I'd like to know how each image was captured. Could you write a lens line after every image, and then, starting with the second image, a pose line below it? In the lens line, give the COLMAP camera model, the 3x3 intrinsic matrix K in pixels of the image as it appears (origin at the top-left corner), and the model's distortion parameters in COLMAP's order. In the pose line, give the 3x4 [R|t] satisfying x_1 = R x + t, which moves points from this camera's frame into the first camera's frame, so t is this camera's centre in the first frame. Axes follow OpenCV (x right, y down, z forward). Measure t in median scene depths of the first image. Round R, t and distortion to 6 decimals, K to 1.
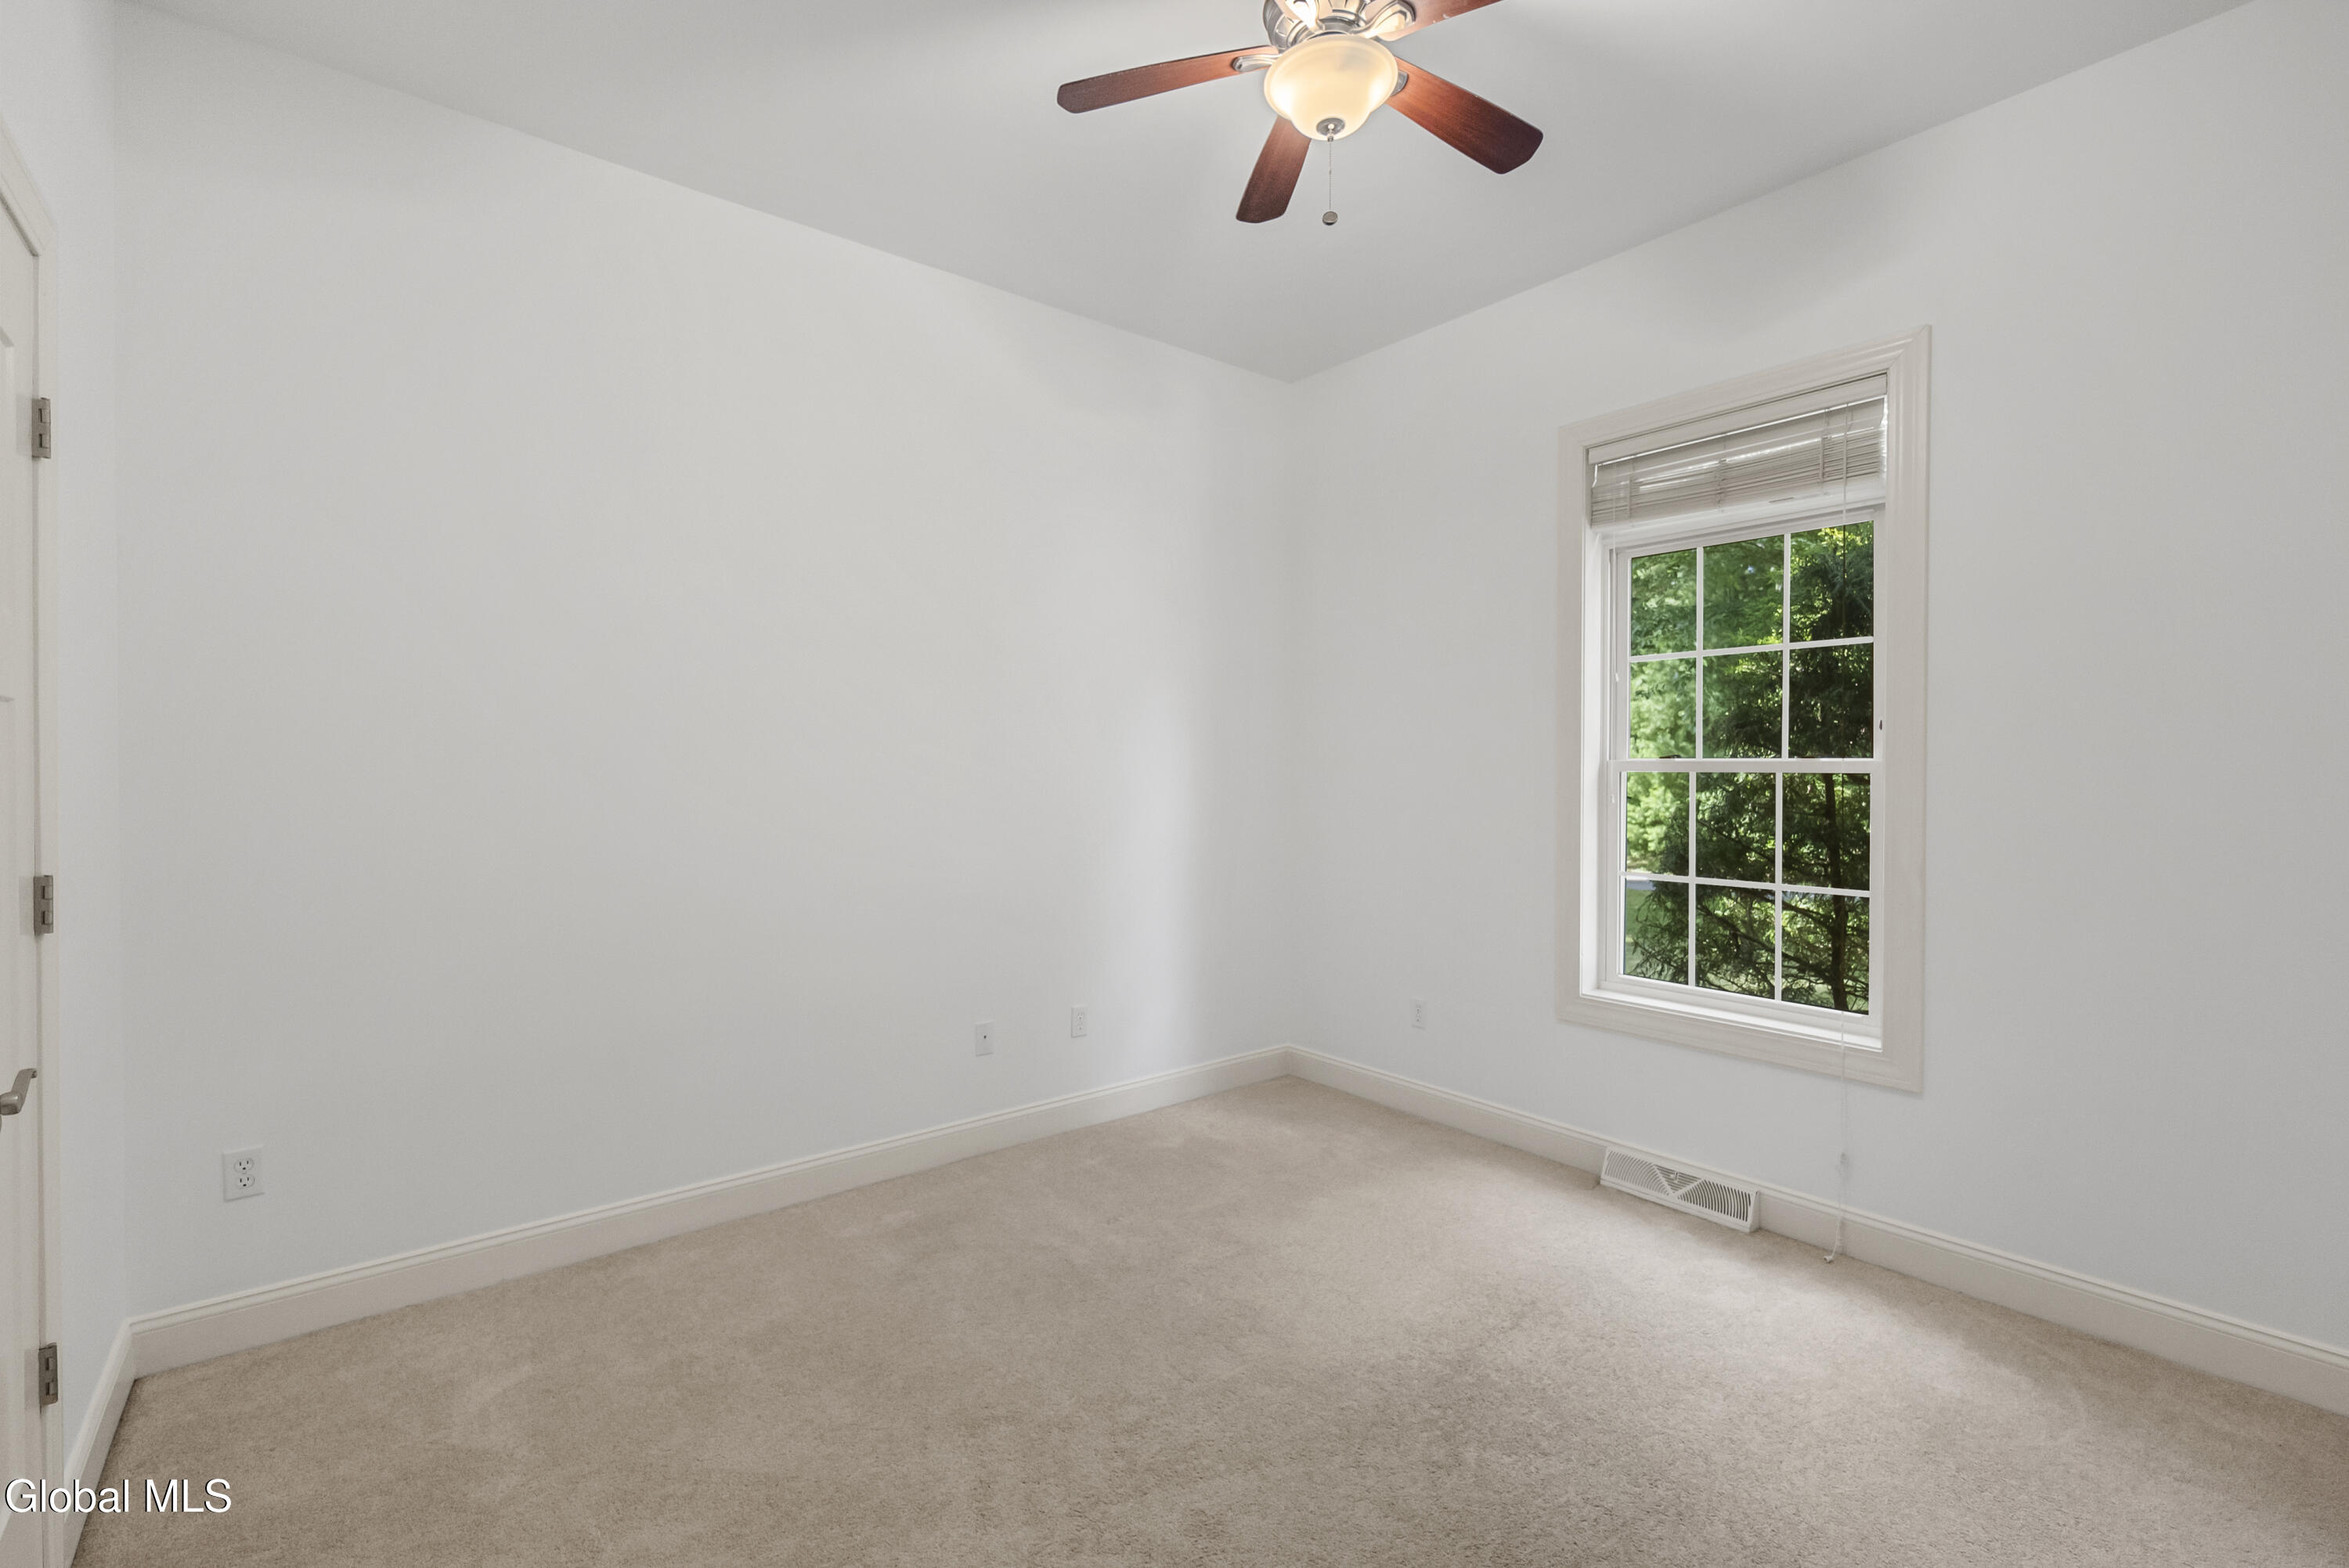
lens RADIAL K [[1044.7, 0, 1184.3], [0, 1044.7, 781.3], [0, 0, 1]] dist [-0.000567, -0.000134]
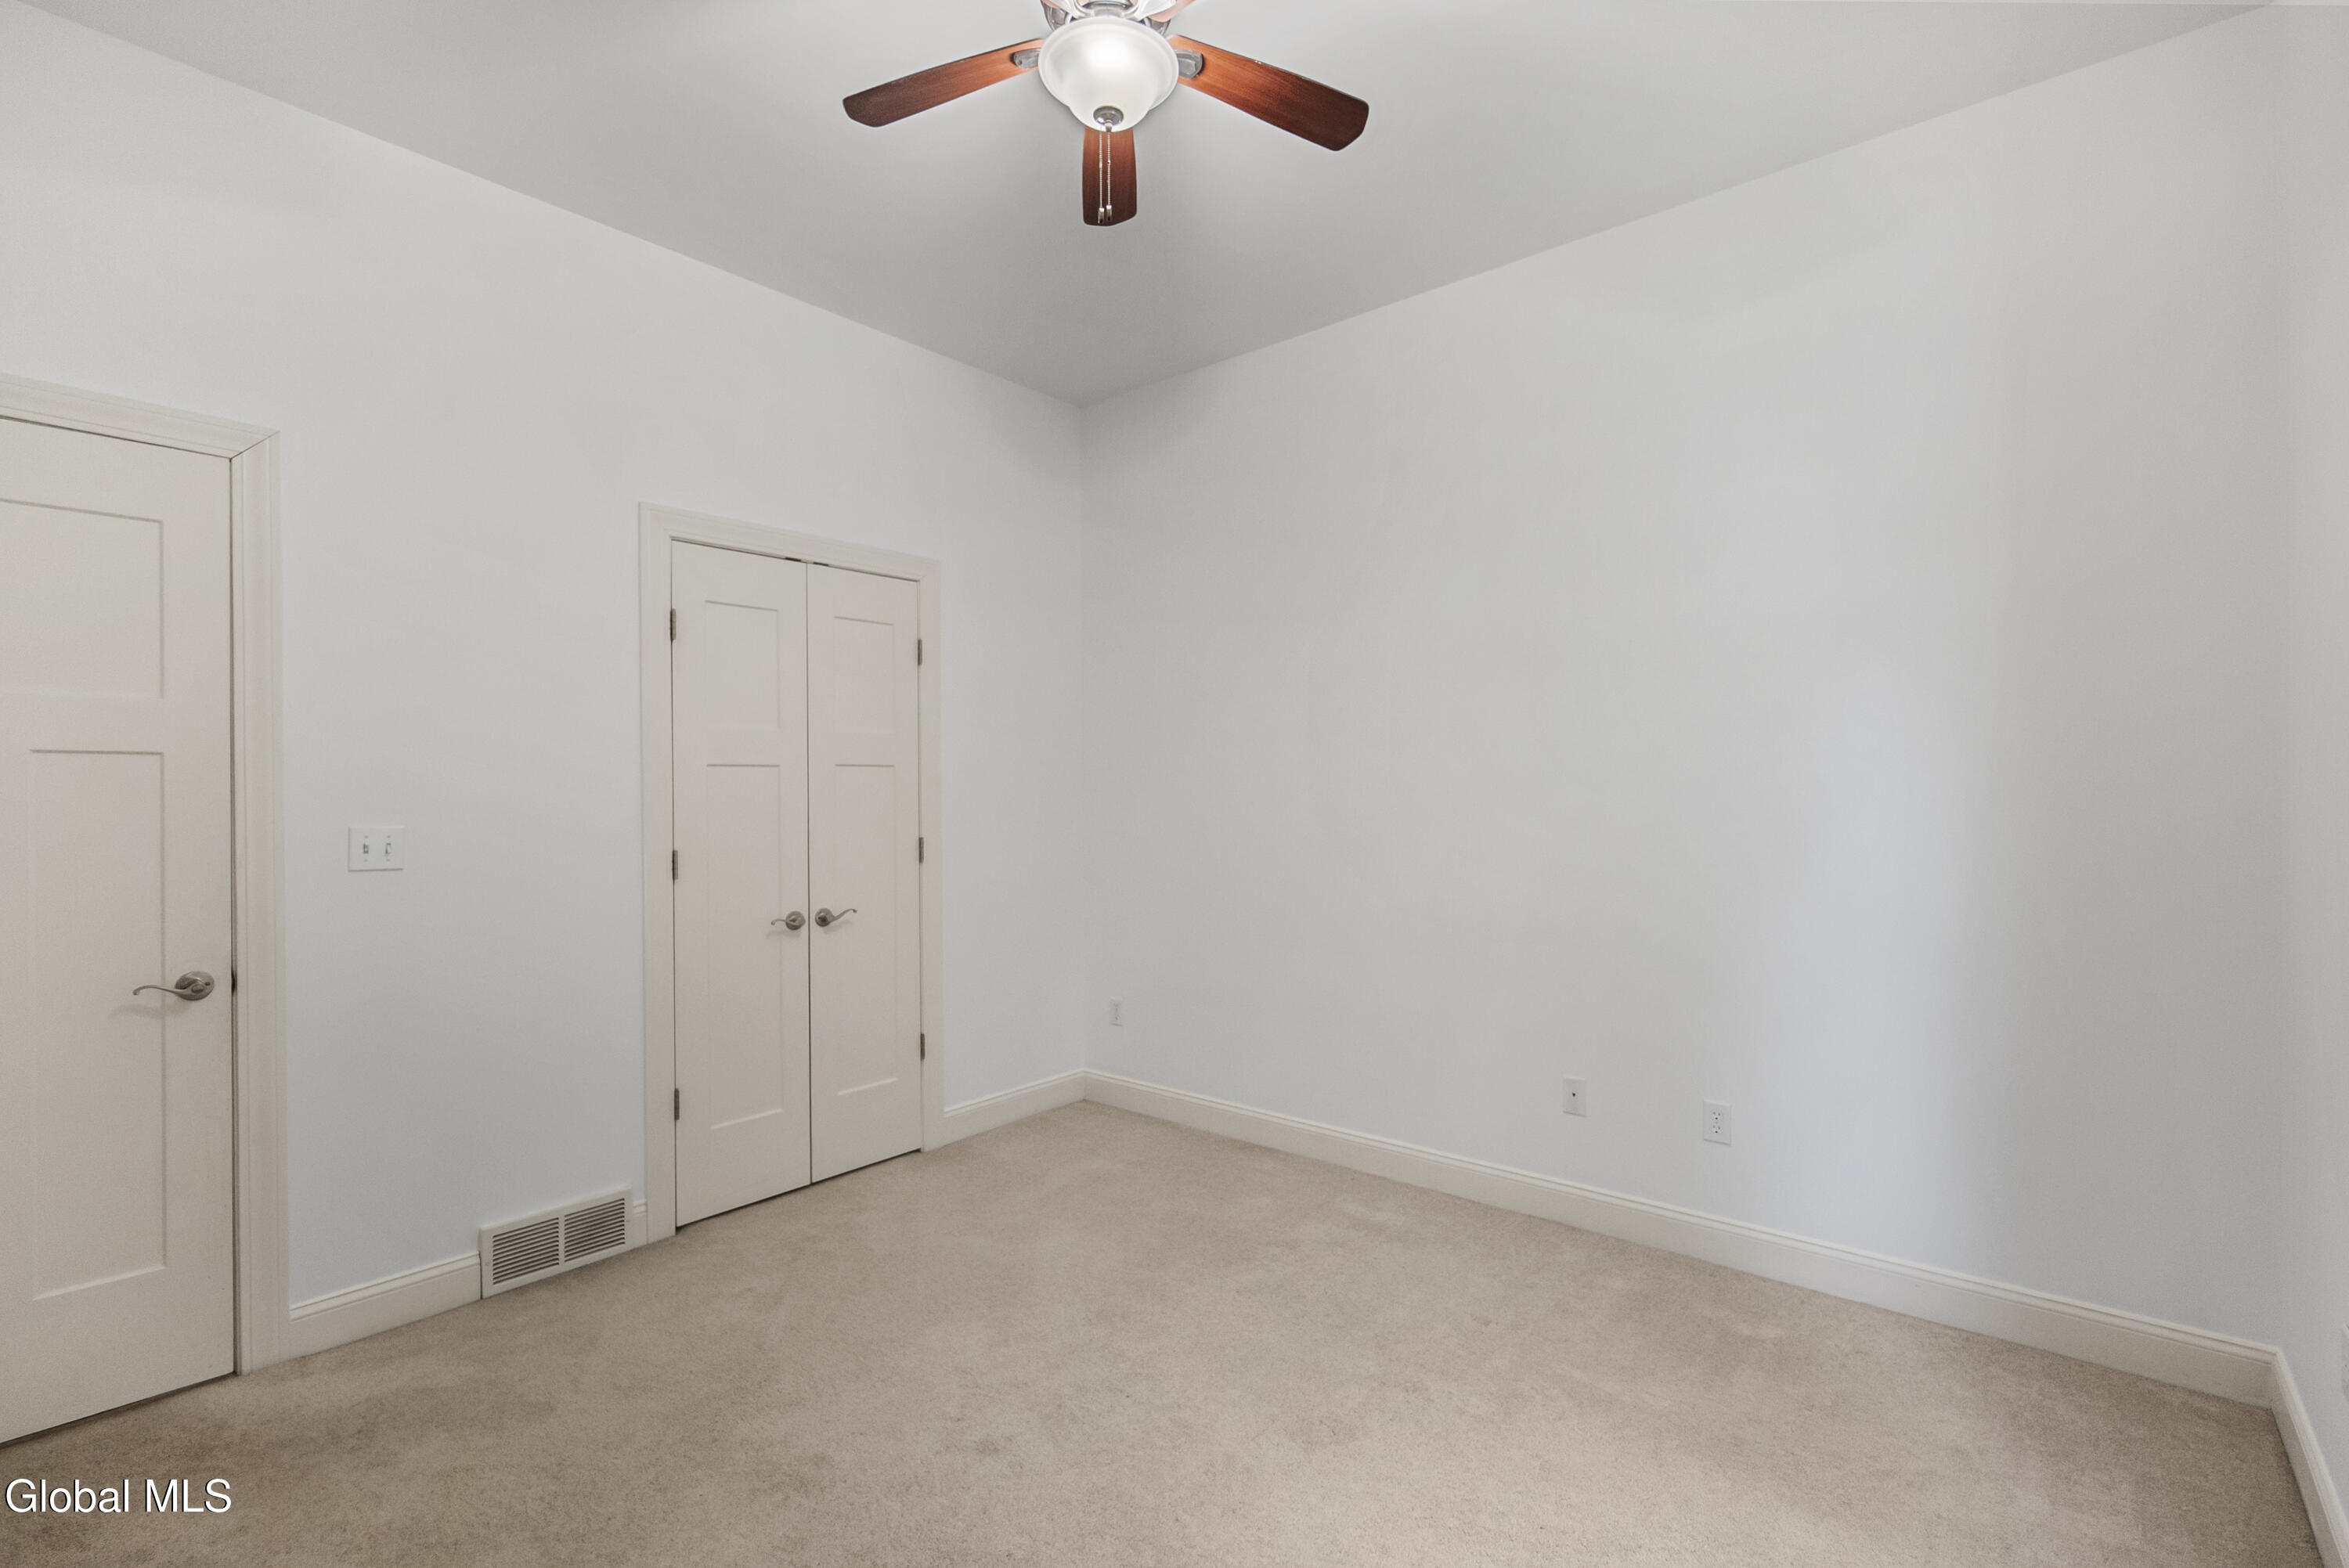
lens RADIAL K [[1044.7, 0, 1172.4], [0, 1044.7, 796.0], [0, 0, 1]] dist [-0.000567, -0.000134]
pose [[0.171271, 0.002313, -0.985221, 0.649284], [-0.005332, 0.999985, 0.001421, -0.007561], [0.985209, 0.005009, 0.171281, 0.536339]]
